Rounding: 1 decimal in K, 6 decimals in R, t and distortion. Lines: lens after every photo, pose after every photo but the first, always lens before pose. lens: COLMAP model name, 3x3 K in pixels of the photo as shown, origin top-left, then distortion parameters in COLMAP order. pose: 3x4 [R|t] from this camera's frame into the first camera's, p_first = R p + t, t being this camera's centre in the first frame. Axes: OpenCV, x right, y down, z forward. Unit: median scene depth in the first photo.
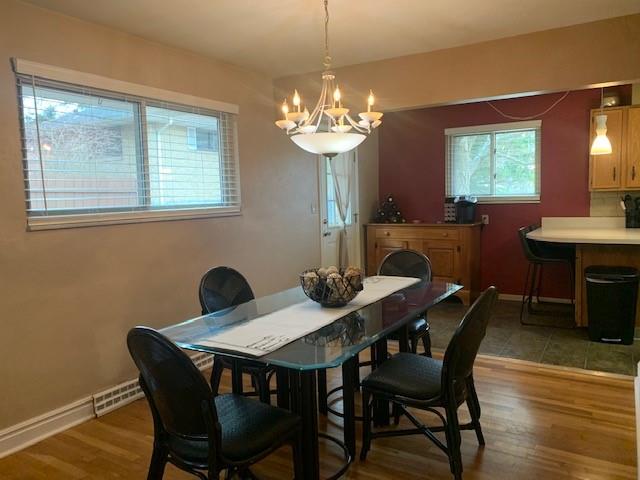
lens RADIAL K [[490.2, 0, 320.0], [0, 490.2, 240.0], [0, 0, 1]] dist [0.005739, -0.000516]
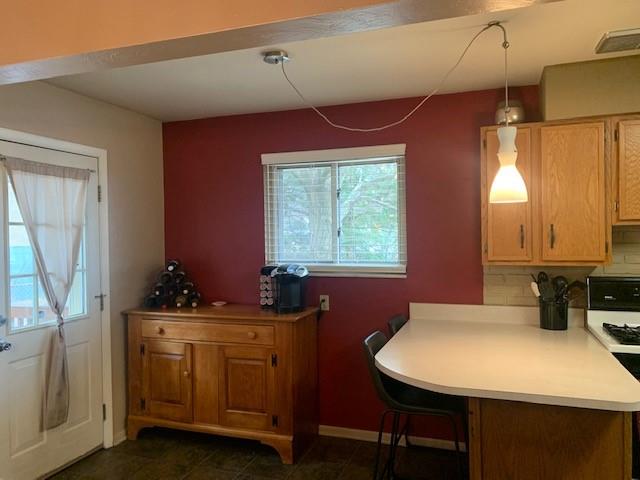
lens RADIAL K [[477.4, 0, 320.0], [0, 477.4, 240.0], [0, 0, 1]] dist [0.013061, 0.001574]
pose [[0.977432, 0.010907, 0.210969, 0.217557], [0.006350, 0.996698, -0.080950, -0.076124], [-0.211155, 0.080463, 0.974135, 0.441014]]
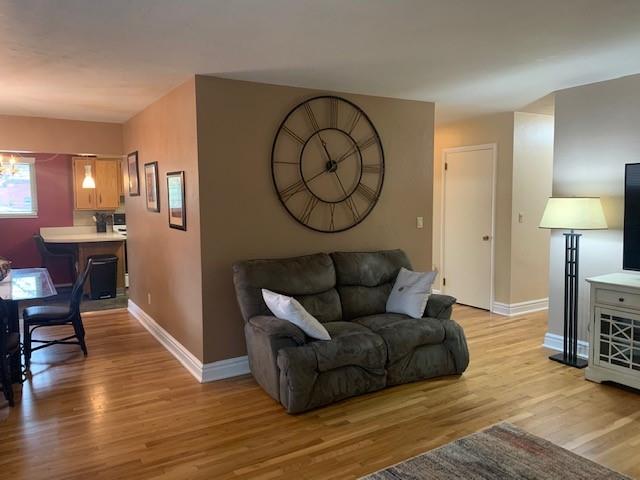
lens RADIAL K [[490.2, 0, 320.0], [0, 490.2, 240.0], [0, 0, 1]] dist [0.005739, -0.000516]
pose [[0.436206, -0.055227, 0.898151, -0.461958], [0.073931, 0.996940, 0.025395, 0.012049], [-0.896805, 0.055324, 0.438954, -0.330960]]
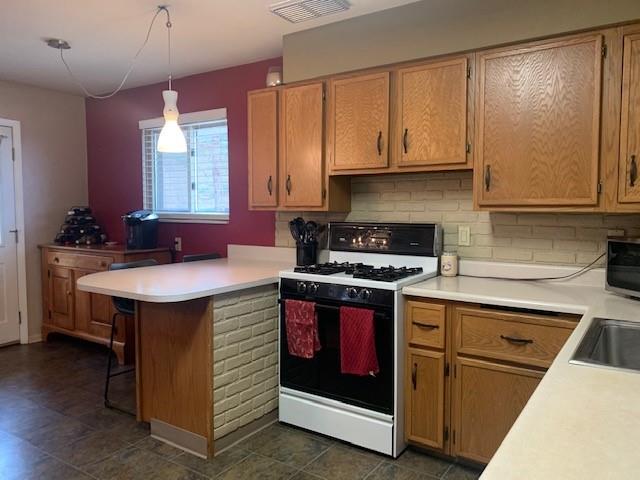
lens RADIAL K [[490.2, 0, 320.0], [0, 490.2, 240.0], [0, 0, 1]] dist [0.005739, -0.000516]
pose [[0.998124, 0.031939, -0.052234, 0.623331], [-0.033075, 0.999231, -0.021035, -0.042026], [0.051522, 0.022723, 0.998413, 0.294975]]
